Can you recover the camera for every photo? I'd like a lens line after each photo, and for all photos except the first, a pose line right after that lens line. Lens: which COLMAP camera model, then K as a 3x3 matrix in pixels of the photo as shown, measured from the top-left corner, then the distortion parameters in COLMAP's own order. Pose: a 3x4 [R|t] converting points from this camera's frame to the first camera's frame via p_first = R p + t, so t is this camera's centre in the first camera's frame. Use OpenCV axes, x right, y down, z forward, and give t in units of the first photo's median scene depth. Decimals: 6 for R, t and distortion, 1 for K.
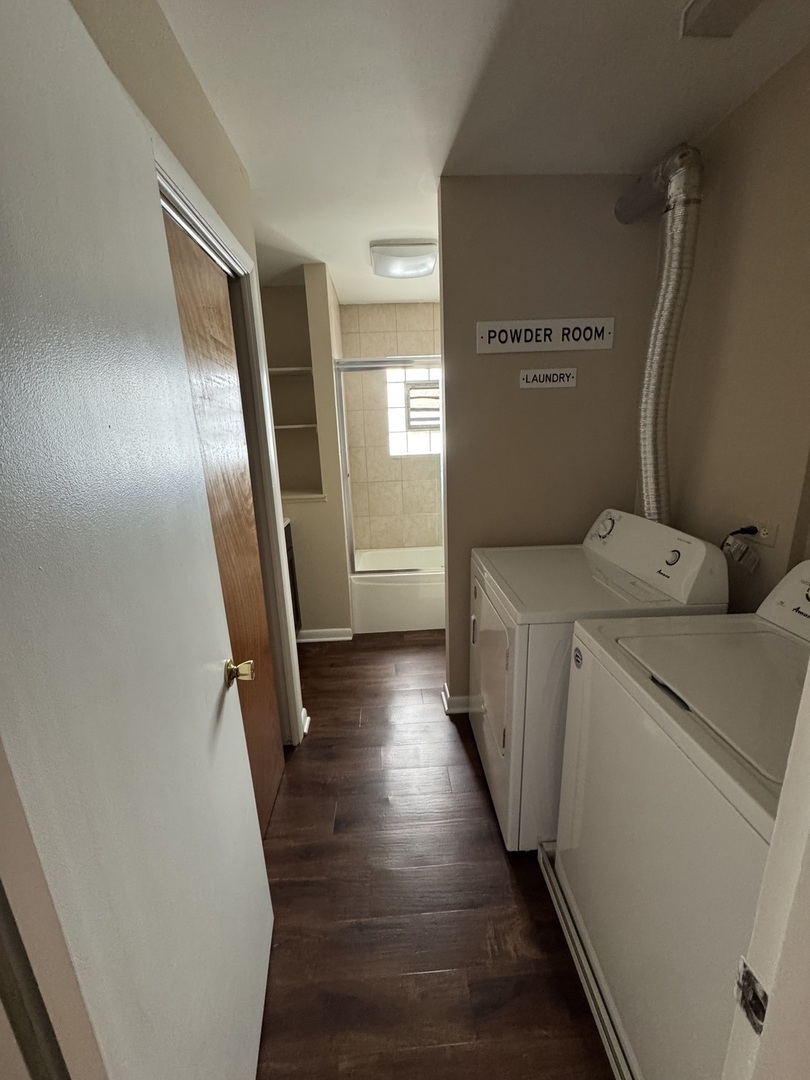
lens RADIAL K [[438.9, 0, 403.9], [0, 438.9, 543.7], [0, 0, 1]] dist [-0.001142, -0.000545]
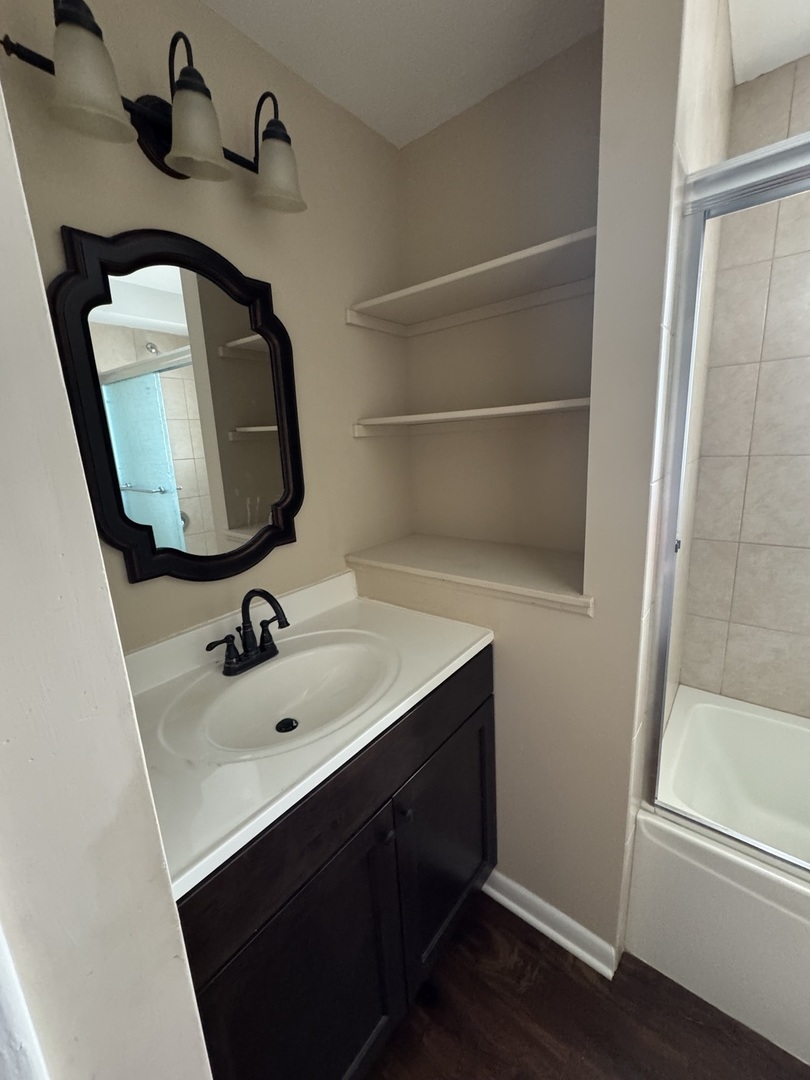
lens RADIAL K [[438.9, 0, 402.1], [0, 438.9, 537.5], [0, 0, 1]] dist [-0.001142, -0.000545]
pose [[0.750762, 0.145384, -0.644375, -0.065954], [-0.143356, 0.988091, 0.055909, -0.143142], [0.644829, 0.050401, 0.762663, 0.573800]]
